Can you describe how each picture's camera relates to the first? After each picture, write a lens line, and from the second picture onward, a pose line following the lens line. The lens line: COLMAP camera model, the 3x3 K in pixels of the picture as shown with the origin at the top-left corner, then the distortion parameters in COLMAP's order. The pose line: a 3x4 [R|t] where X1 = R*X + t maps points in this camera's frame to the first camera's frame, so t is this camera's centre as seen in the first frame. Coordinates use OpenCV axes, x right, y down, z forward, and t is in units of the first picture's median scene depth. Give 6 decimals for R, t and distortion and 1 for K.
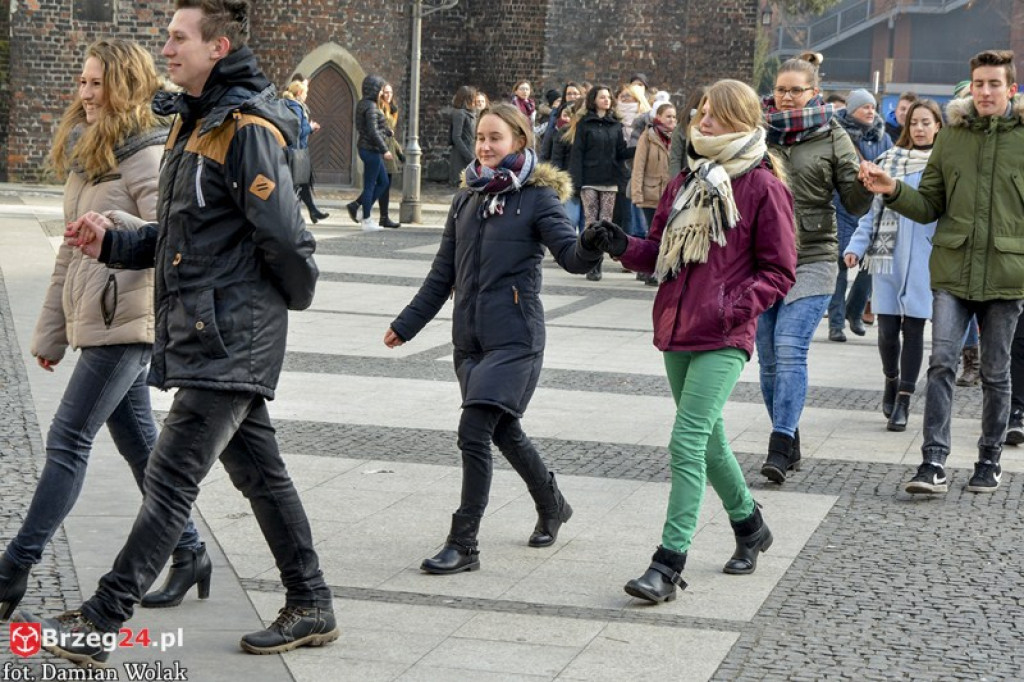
lens RADIAL K [[2659.1, 0, 512.0], [0, 2659.1, 341.0], [0, 0, 1]] dist [0.252651, 0.178785]
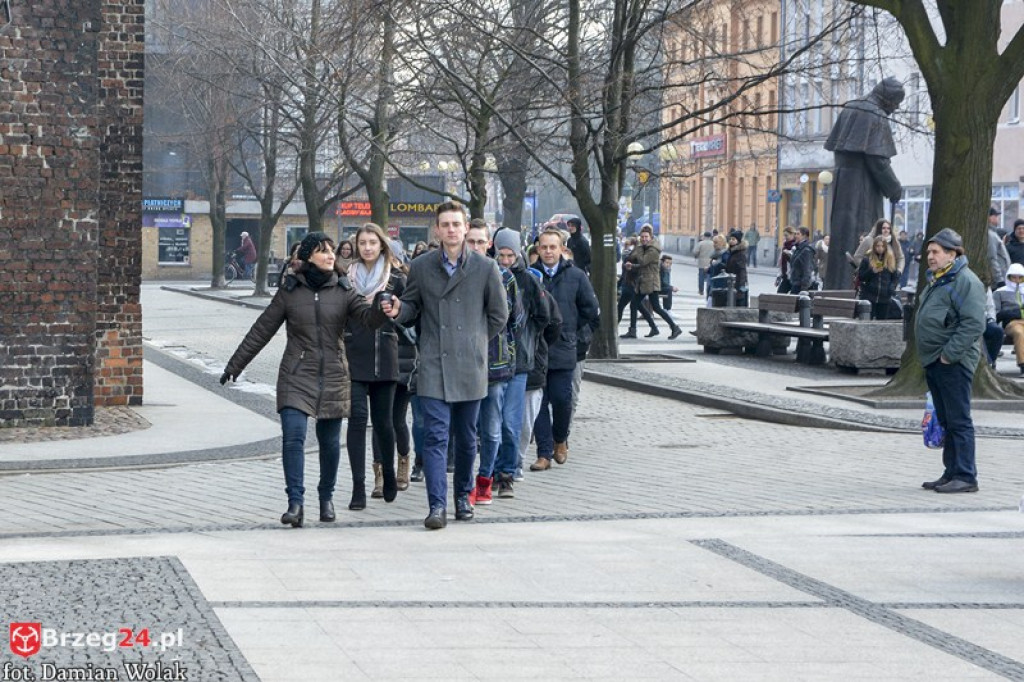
lens RADIAL K [[2992.7, 0, 458.9], [0, 2992.7, 282.0], [0, 0, 1]] dist [0.611593, 1.696713]
pose [[0.921583, -0.038485, 0.386269, -0.111967], [0.063925, 0.996534, -0.053229, -0.041335], [-0.382882, 0.073747, 0.920849, 0.391966]]
